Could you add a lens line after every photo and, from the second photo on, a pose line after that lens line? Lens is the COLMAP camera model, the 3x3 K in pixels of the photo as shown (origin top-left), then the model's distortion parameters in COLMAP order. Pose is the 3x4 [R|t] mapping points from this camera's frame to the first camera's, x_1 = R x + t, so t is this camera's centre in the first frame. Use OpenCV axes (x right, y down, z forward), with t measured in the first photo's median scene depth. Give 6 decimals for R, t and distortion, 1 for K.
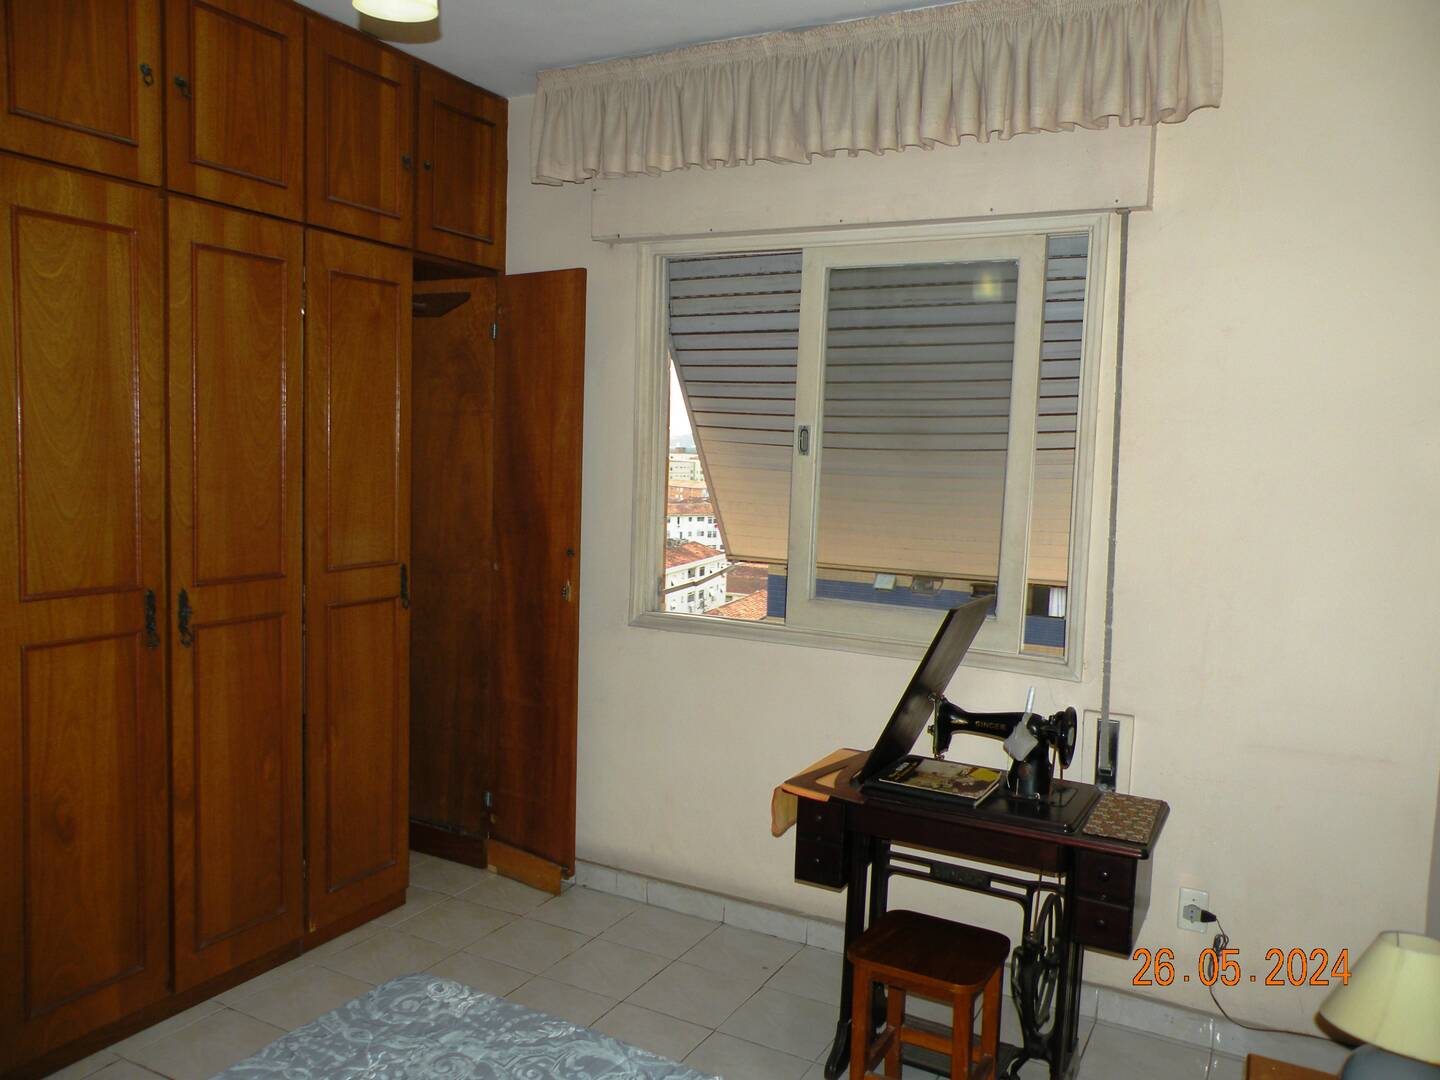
lens RADIAL K [[1125.8, 0, 720.0], [0, 1125.8, 540.0], [0, 0, 1]] dist [0.006755, 0.002034]
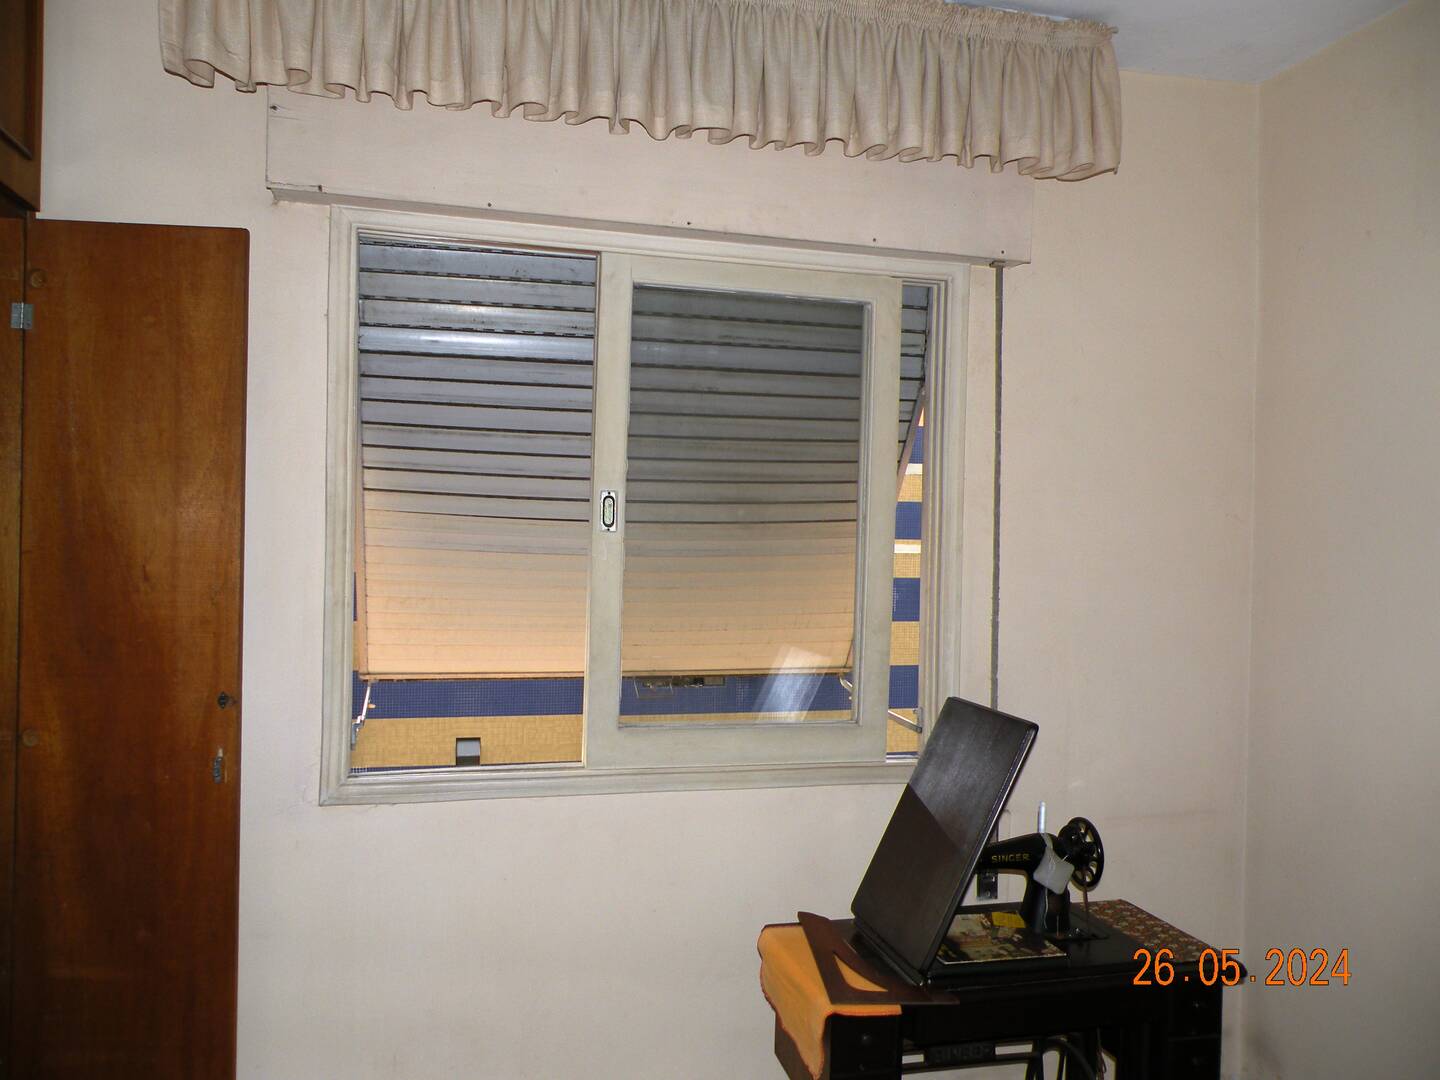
lens RADIAL K [[1110.2, 0, 722.9], [0, 1110.2, 541.7], [0, 0, 1]] dist [-0.004246, 0.010645]
pose [[0.733023, -0.021048, 0.679879, -0.408738], [0.058901, 0.997731, -0.032617, -0.045928], [-0.677649, 0.063954, 0.732599, 0.474509]]
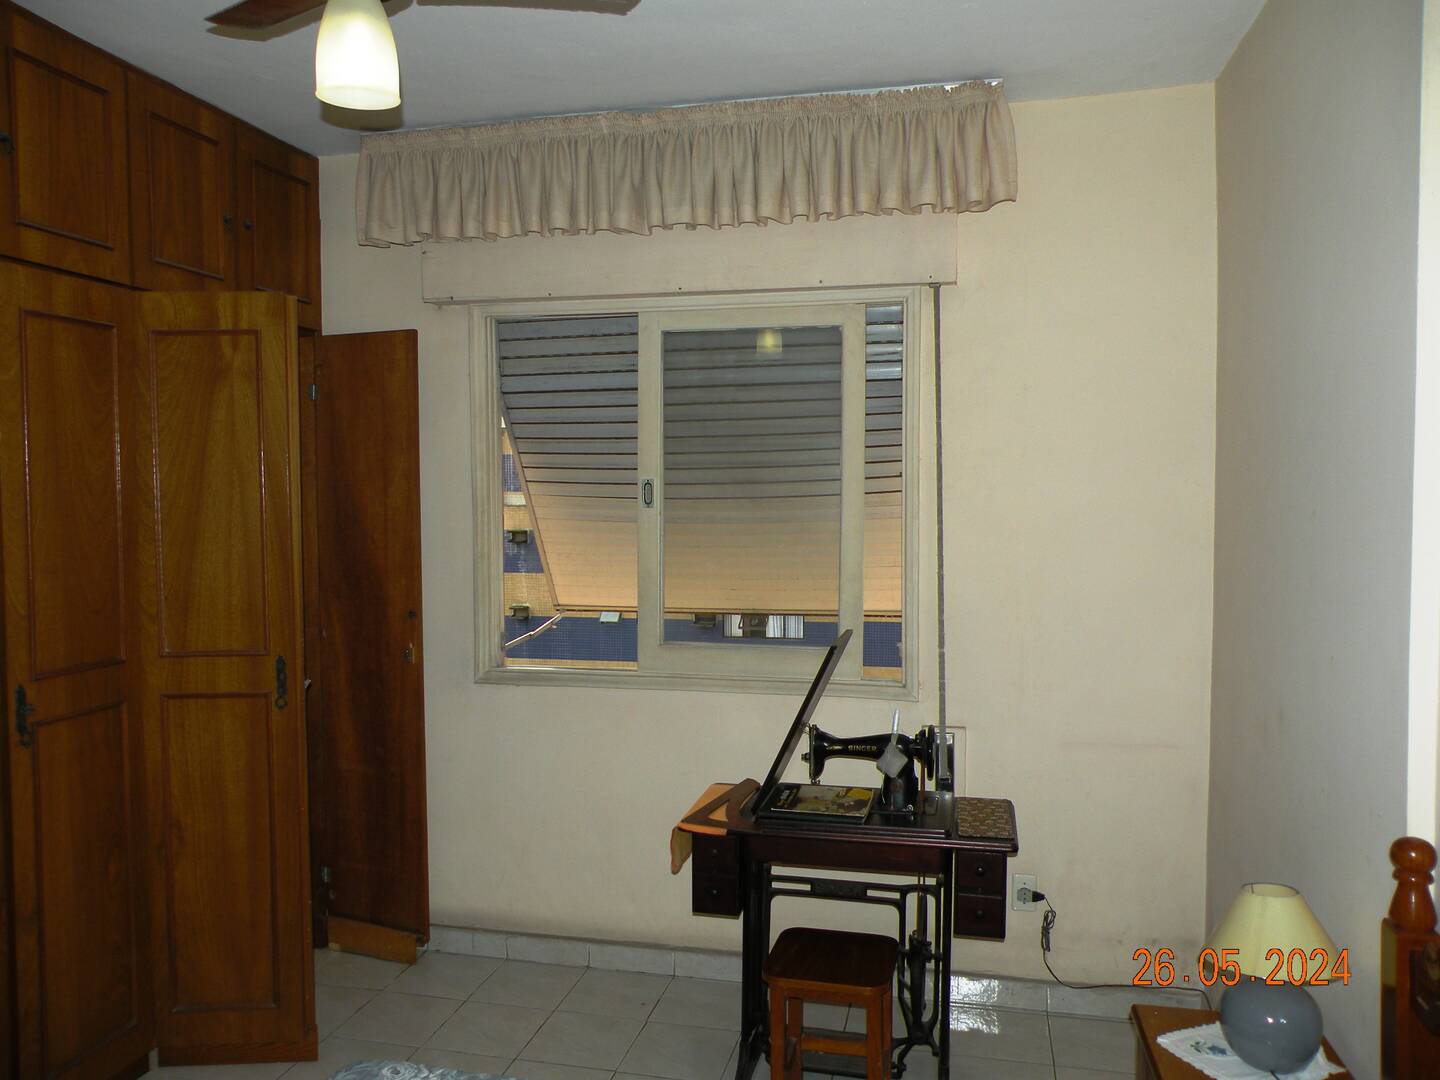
lens RADIAL K [[1110.2, 0, 722.9], [0, 1110.2, 541.7], [0, 0, 1]] dist [-0.004246, 0.010645]
pose [[0.964103, -0.049046, 0.260958, -0.147378], [0.056723, 0.998148, -0.021965, -0.019039], [-0.259398, 0.035978, 0.965100, -0.019158]]
